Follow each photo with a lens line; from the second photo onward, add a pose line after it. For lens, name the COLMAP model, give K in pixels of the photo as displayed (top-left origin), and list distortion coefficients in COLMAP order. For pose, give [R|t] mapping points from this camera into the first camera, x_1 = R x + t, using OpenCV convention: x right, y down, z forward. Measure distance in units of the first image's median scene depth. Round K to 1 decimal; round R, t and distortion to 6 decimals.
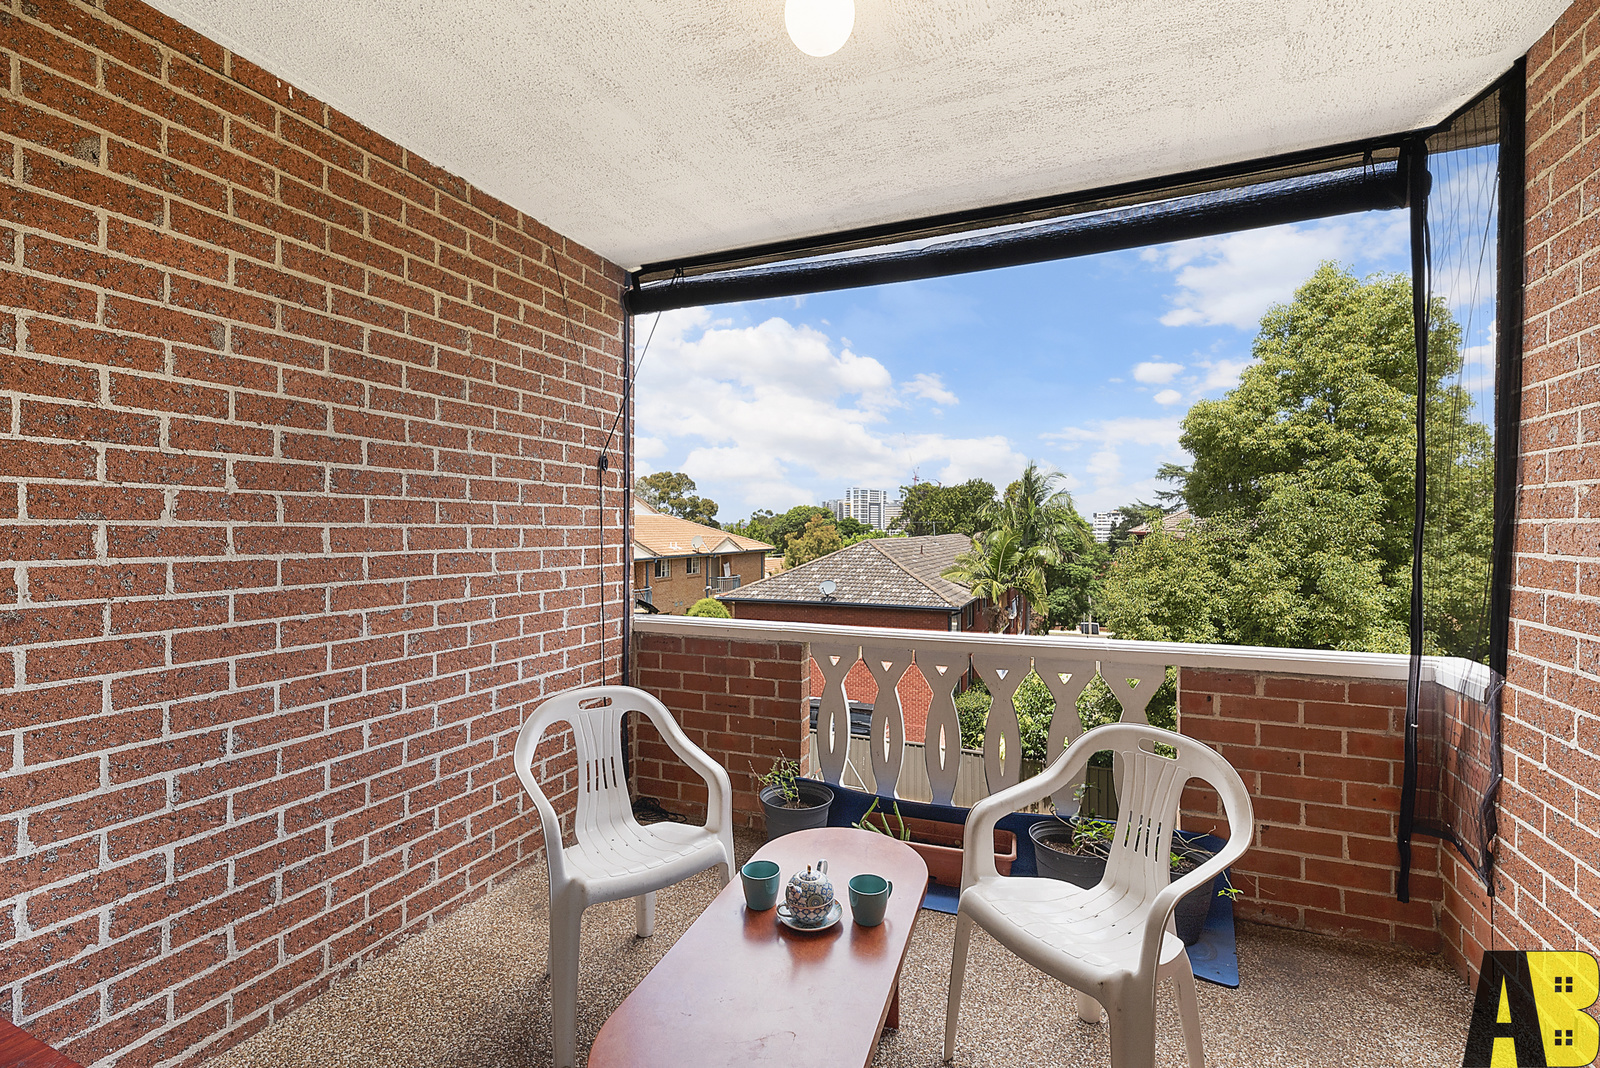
lens RADIAL K [[706.4, 0, 800.0], [0, 706.4, 534.0], [0, 0, 1]] dist [0.000787, 0.000138]
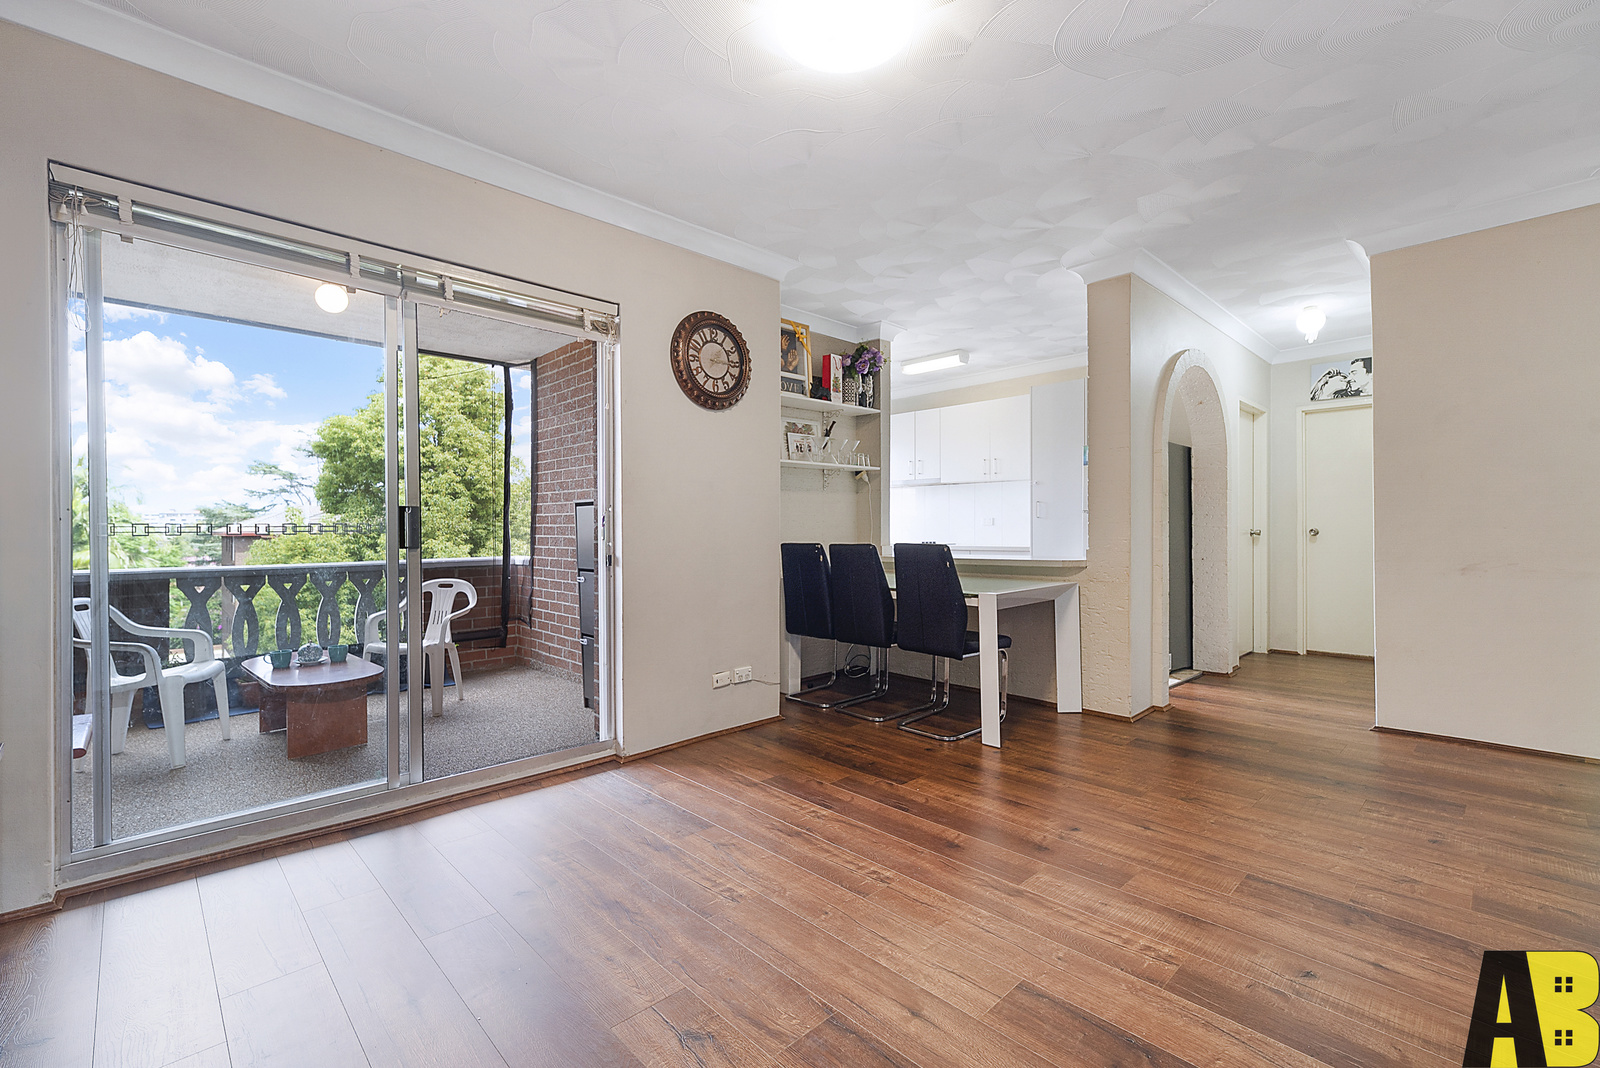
lens RADIAL K [[685.2, 0, 800.0], [0, 685.2, 534.0], [0, 0, 1]] dist [0.002089, 0.000131]
pose [[0.405092, -0.008448, 0.914237, -0.186622], [0.010931, 0.999931, 0.004397, 0.016132], [-0.914210, 0.008212, 0.405156, -0.185576]]
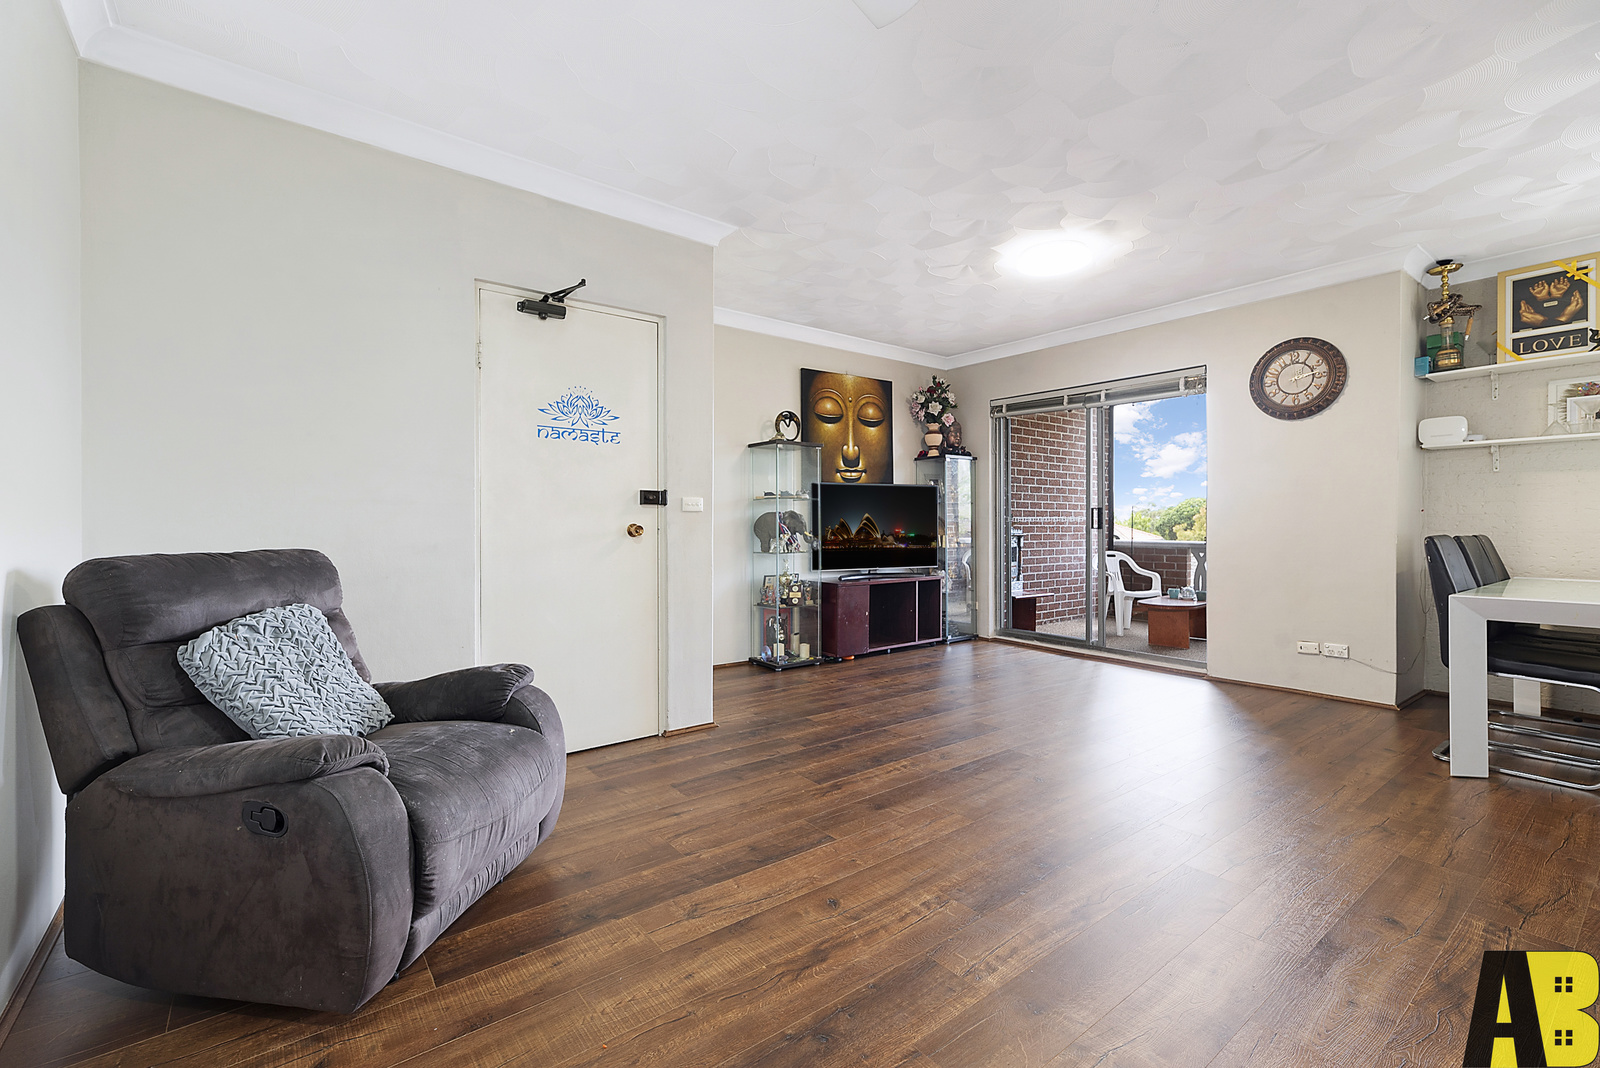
lens RADIAL K [[685.2, 0, 800.0], [0, 685.2, 534.0], [0, 0, 1]] dist [0.002089, 0.000131]
pose [[0.864085, 0.005418, -0.503317, 0.009879], [0.001176, 0.999918, 0.012783, 0.017491], [0.503345, -0.011637, 0.864007, -0.446360]]
